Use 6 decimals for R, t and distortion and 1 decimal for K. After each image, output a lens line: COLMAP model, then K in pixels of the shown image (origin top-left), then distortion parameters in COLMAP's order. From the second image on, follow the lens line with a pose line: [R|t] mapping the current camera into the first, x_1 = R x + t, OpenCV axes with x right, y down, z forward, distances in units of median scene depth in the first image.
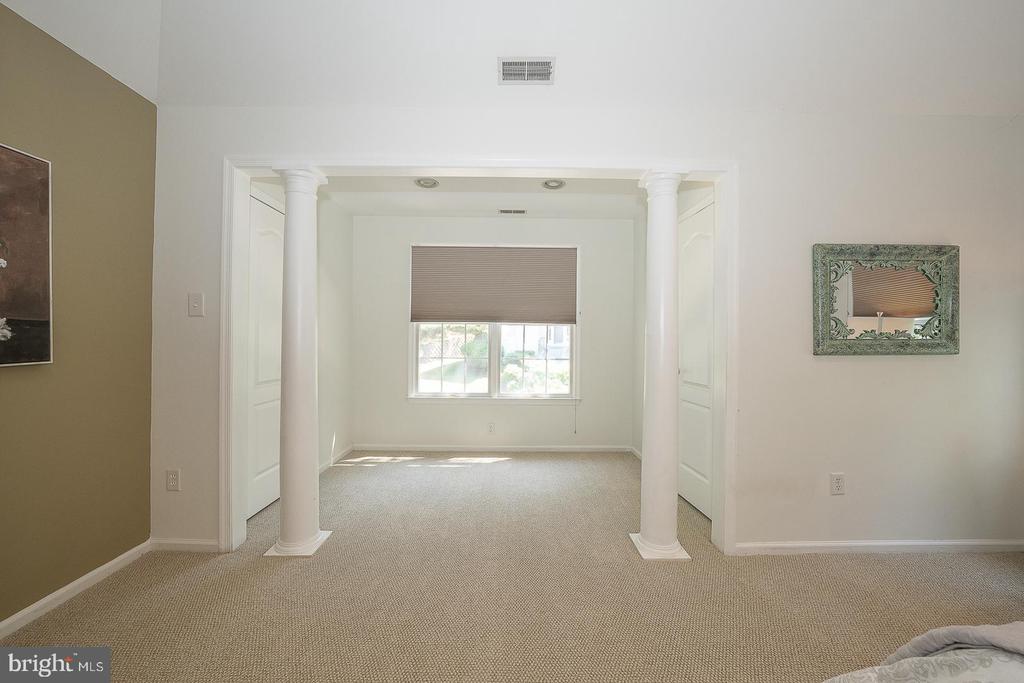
lens RADIAL K [[369.9, 0, 510.6], [0, 369.9, 339.0], [0, 0, 1]] dist [-0.012104, -0.000011]
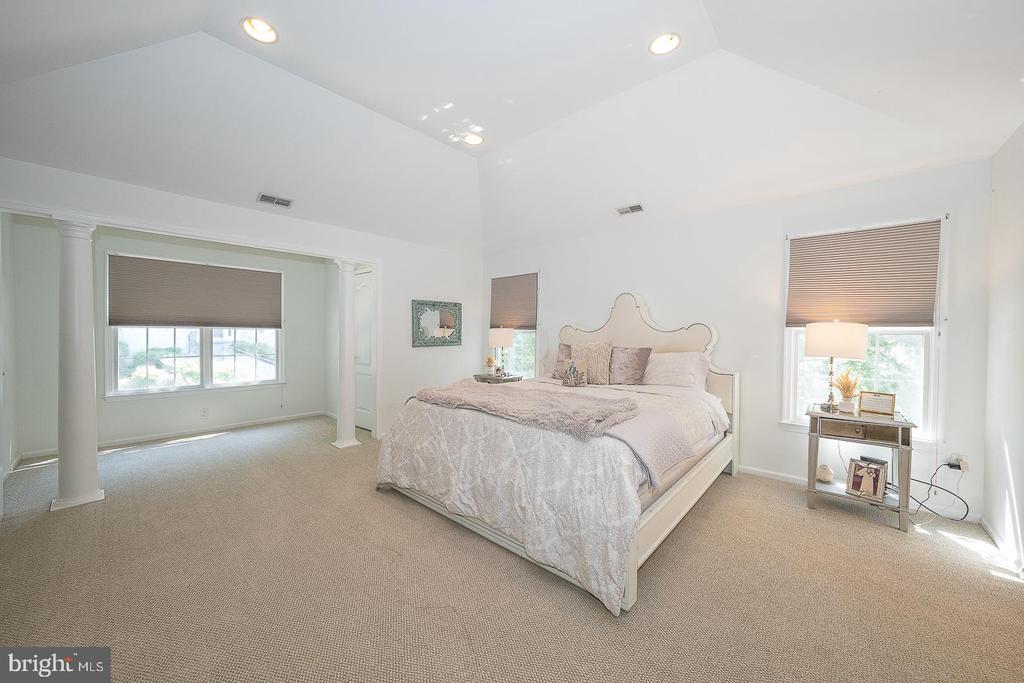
lens RADIAL K [[369.9, 0, 510.6], [0, 369.9, 339.0], [0, 0, 1]] dist [-0.012104, -0.000011]
pose [[0.671613, -0.015023, 0.740750, -0.308557], [-0.001573, 0.999763, 0.021702, -0.037573], [-0.740901, -0.015740, 0.671430, -0.649928]]
